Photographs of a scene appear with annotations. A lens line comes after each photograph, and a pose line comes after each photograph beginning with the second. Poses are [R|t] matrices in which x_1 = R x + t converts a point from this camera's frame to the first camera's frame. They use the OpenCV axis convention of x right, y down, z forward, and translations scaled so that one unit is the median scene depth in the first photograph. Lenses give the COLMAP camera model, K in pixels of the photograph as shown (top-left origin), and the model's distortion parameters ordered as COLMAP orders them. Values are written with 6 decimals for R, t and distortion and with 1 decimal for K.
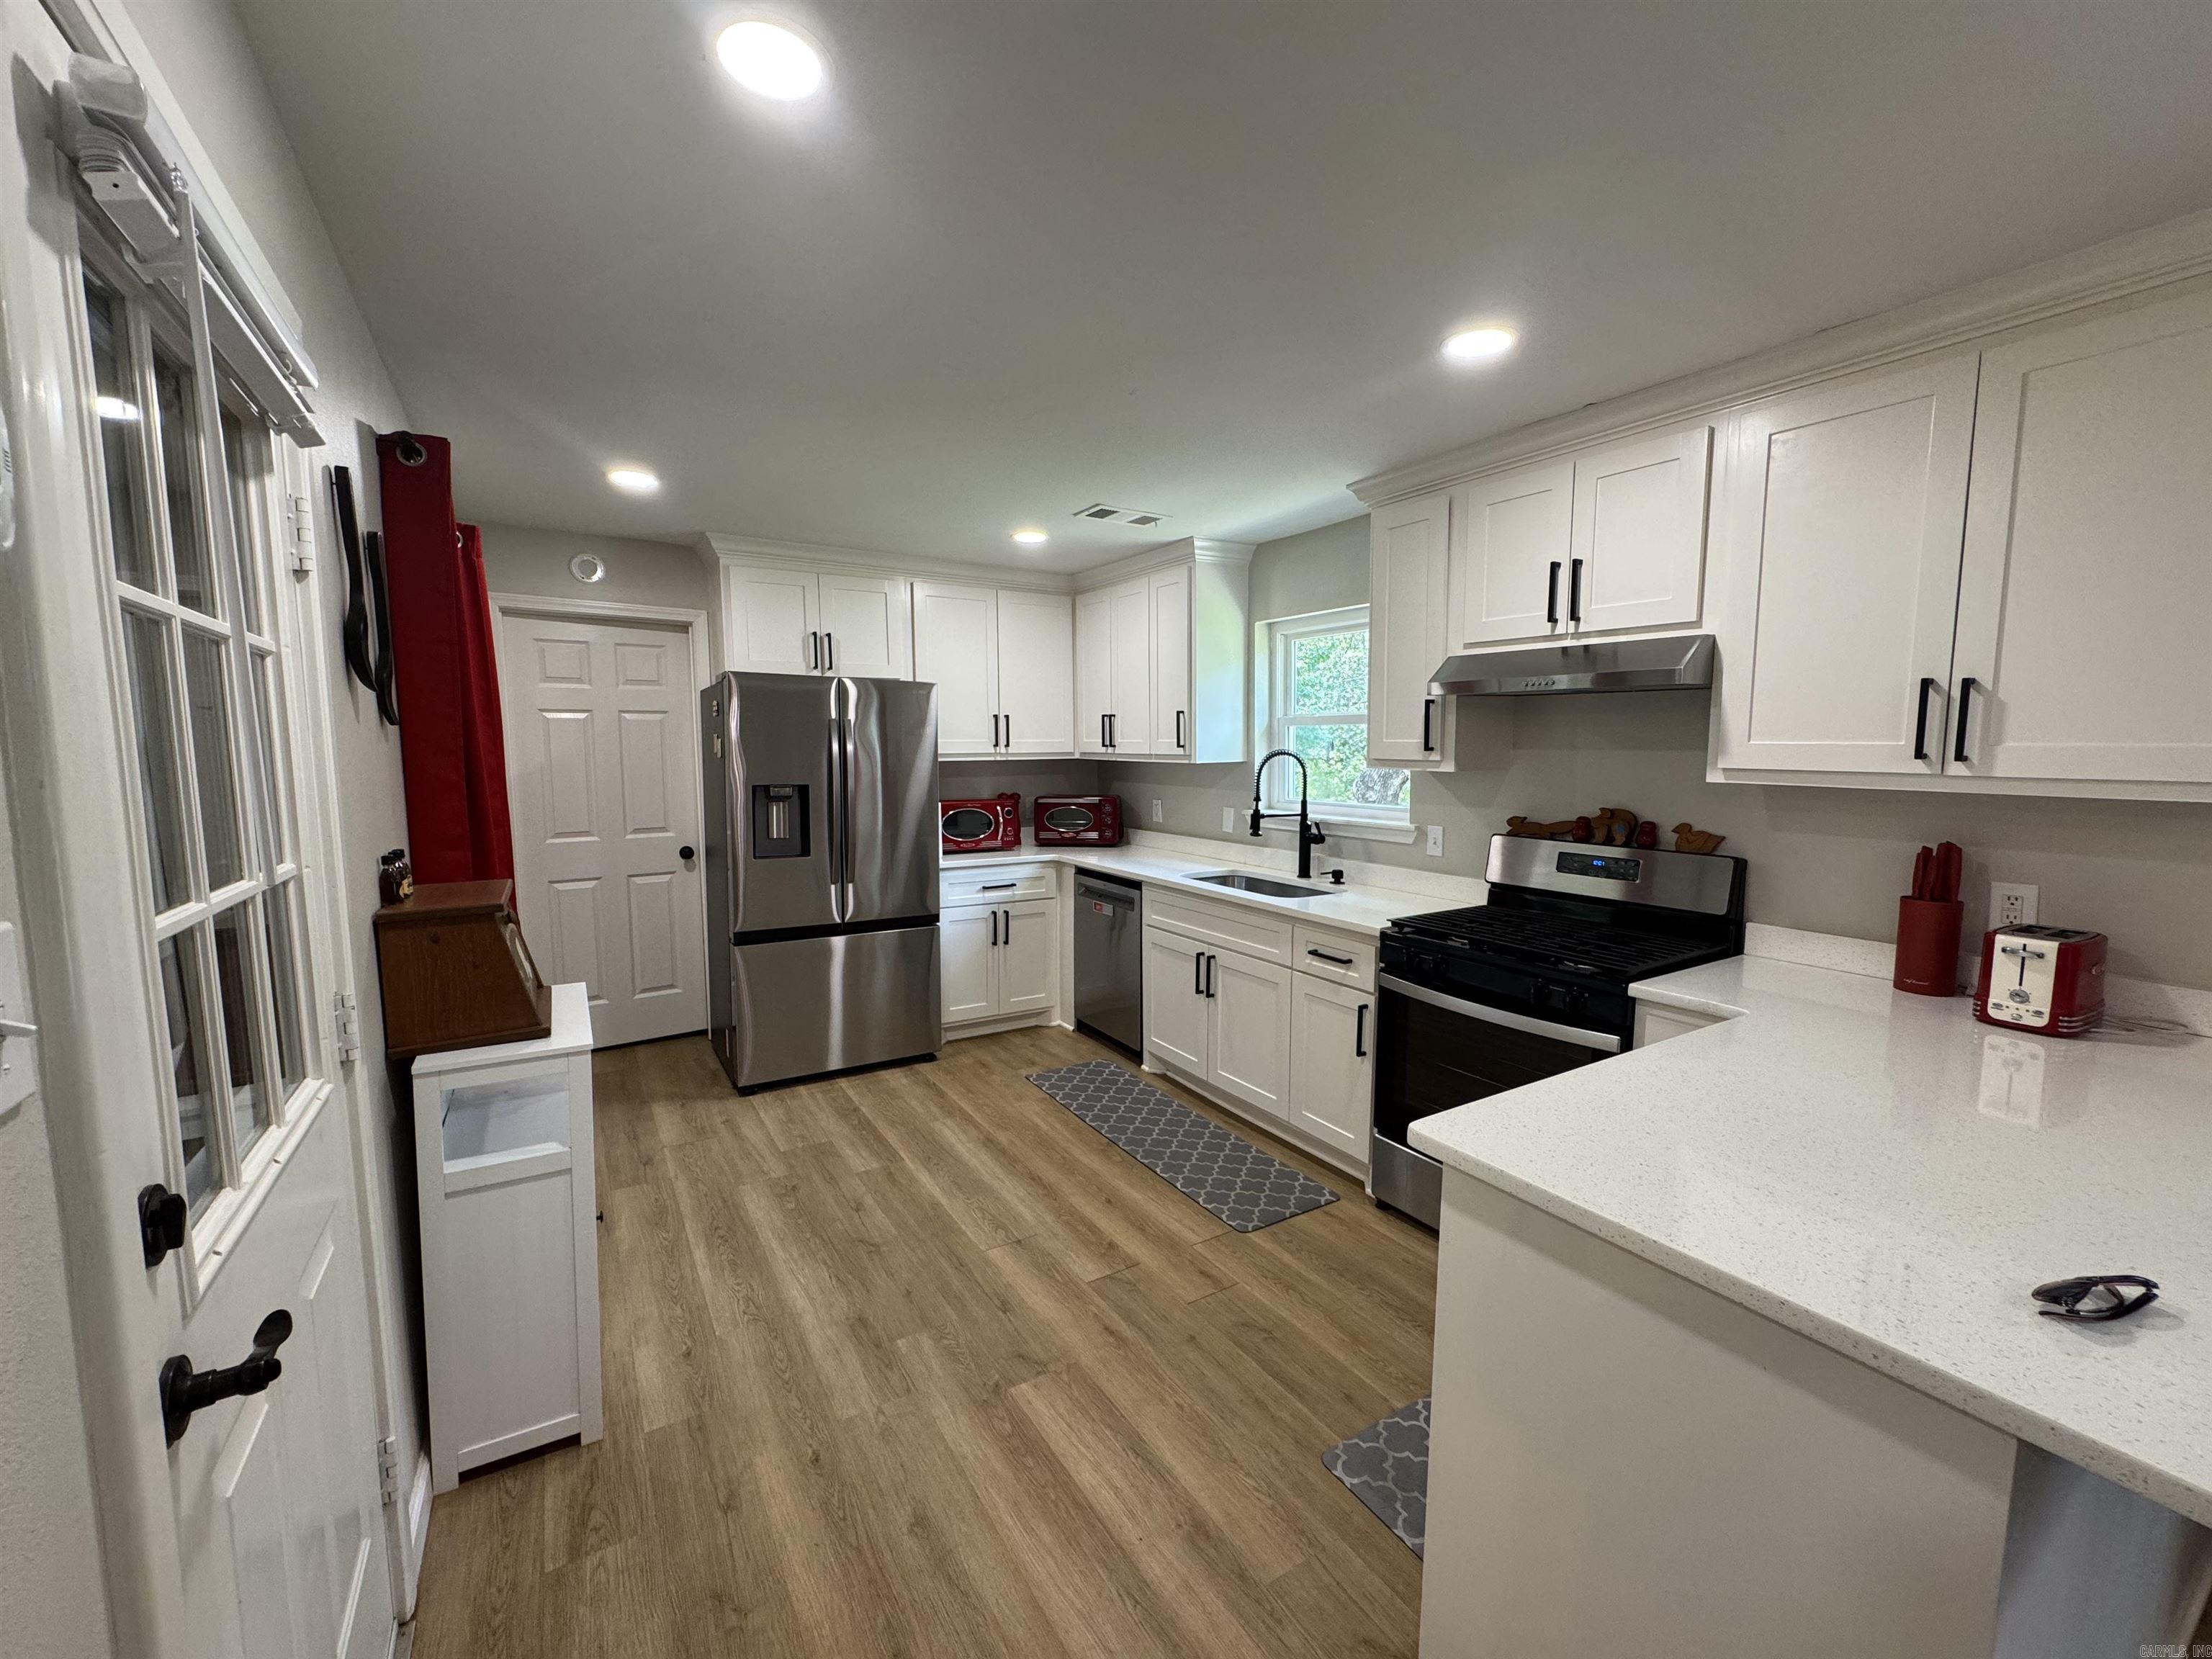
lens RADIAL K [[880.2, 0, 1103.2], [0, 880.2, 827.4], [0, 0, 1]] dist [-0.000600, 0.000140]
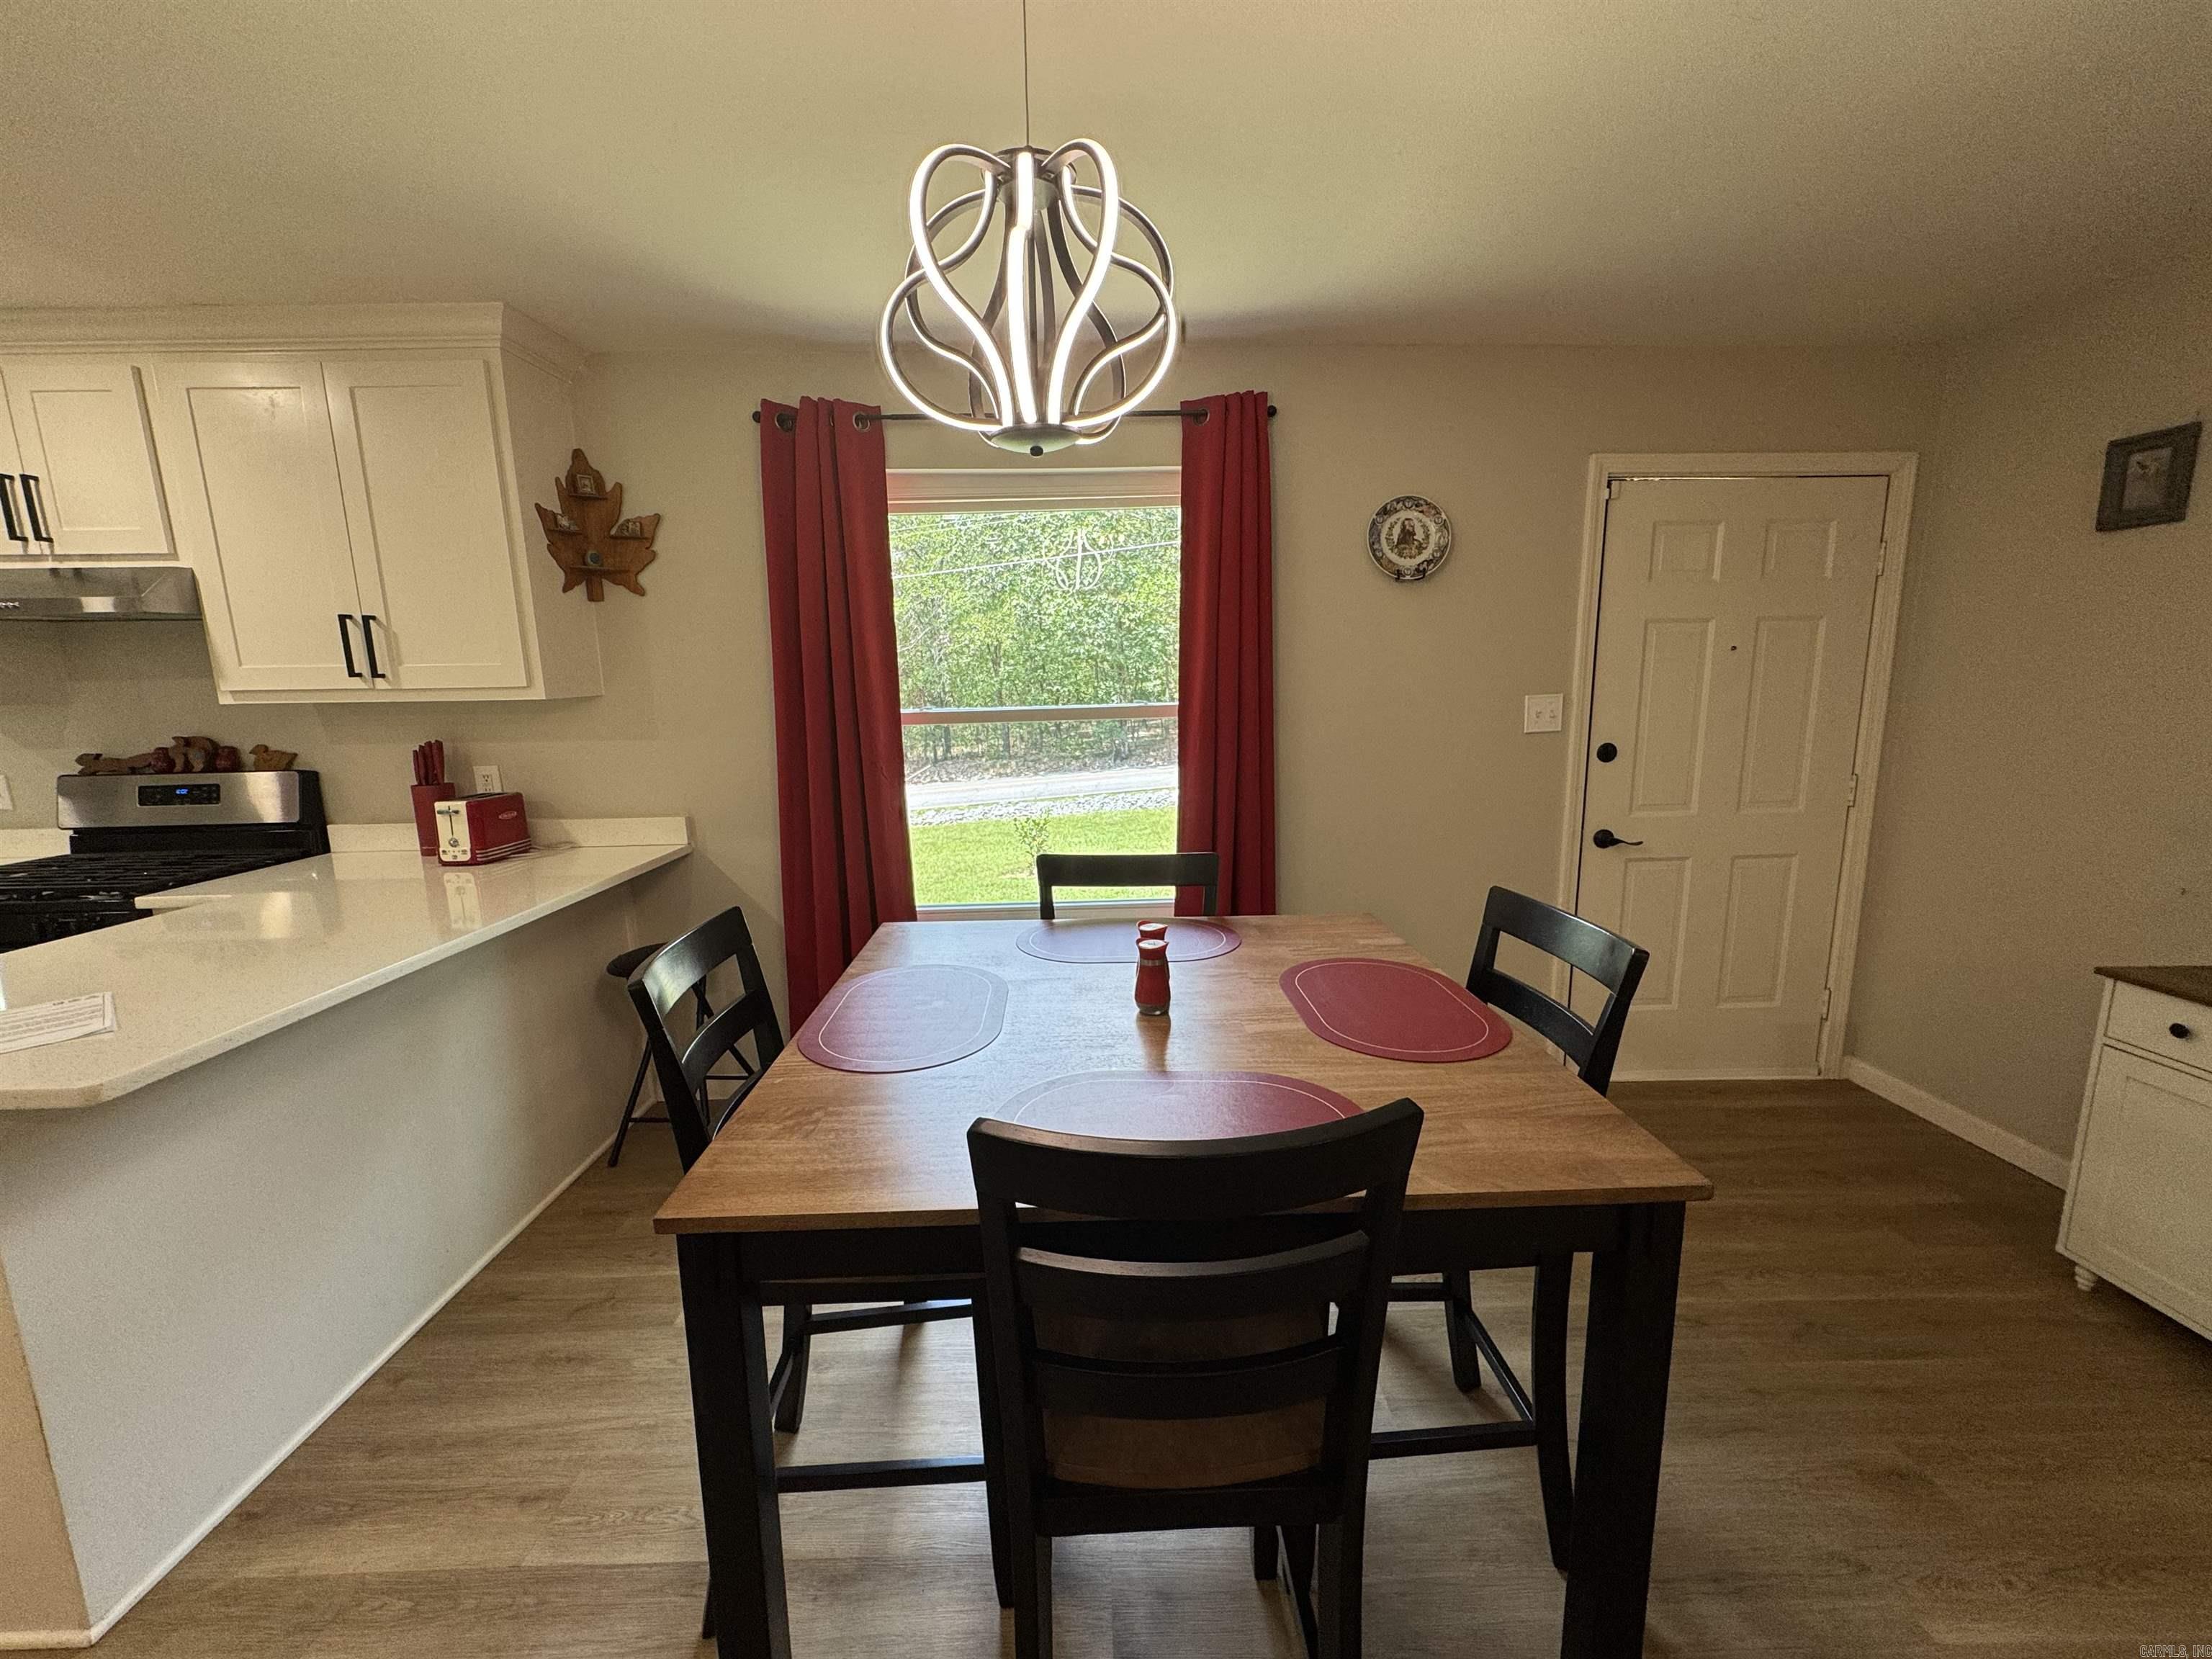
lens RADIAL K [[880.2, 0, 1103.2], [0, 880.2, 827.4], [0, 0, 1]] dist [-0.000600, 0.000140]
pose [[0.515273, -0.160295, 0.841902, 0.259743], [0.102221, 0.986835, 0.125327, 0.064955], [-0.850908, 0.021482, 0.524875, -0.443841]]
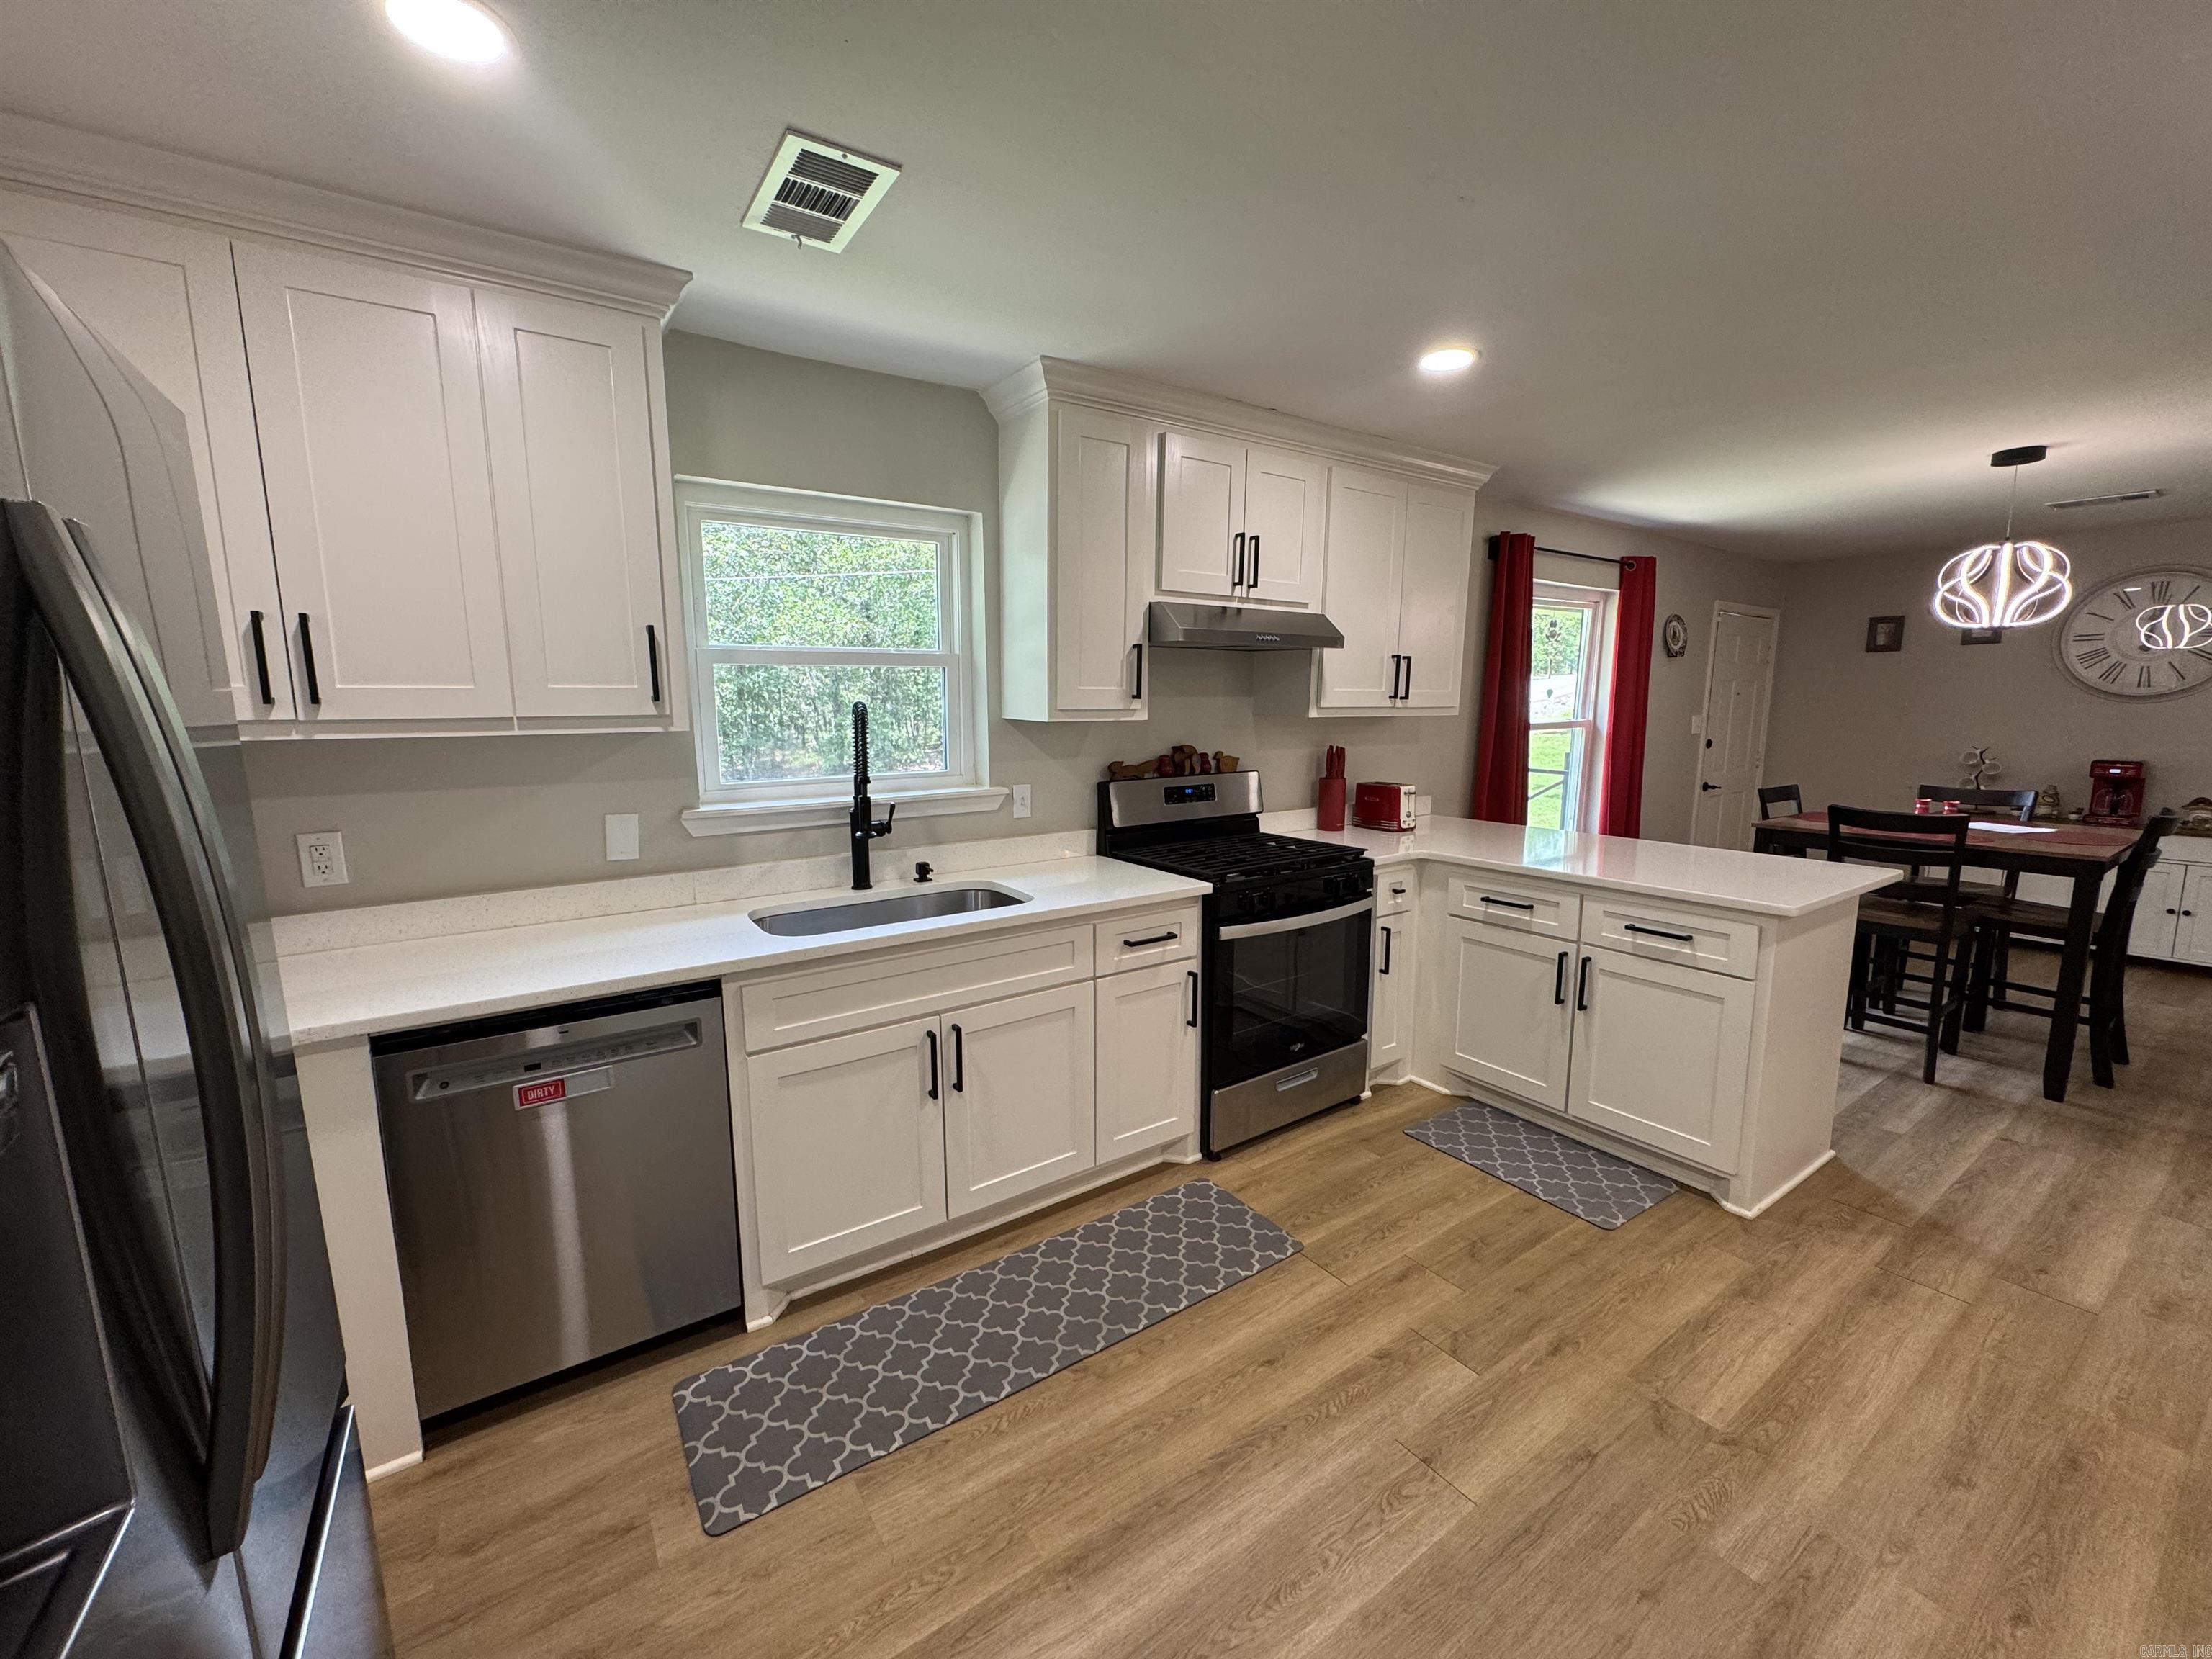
lens RADIAL K [[880.2, 0, 1103.2], [0, 880.2, 827.4], [0, 0, 1]] dist [-0.000600, 0.000140]
pose [[-0.036951, -0.148694, 0.988193, -0.650246], [0.099987, 0.983356, 0.151705, -0.108607], [-0.994302, 0.104412, -0.021468, 1.187213]]
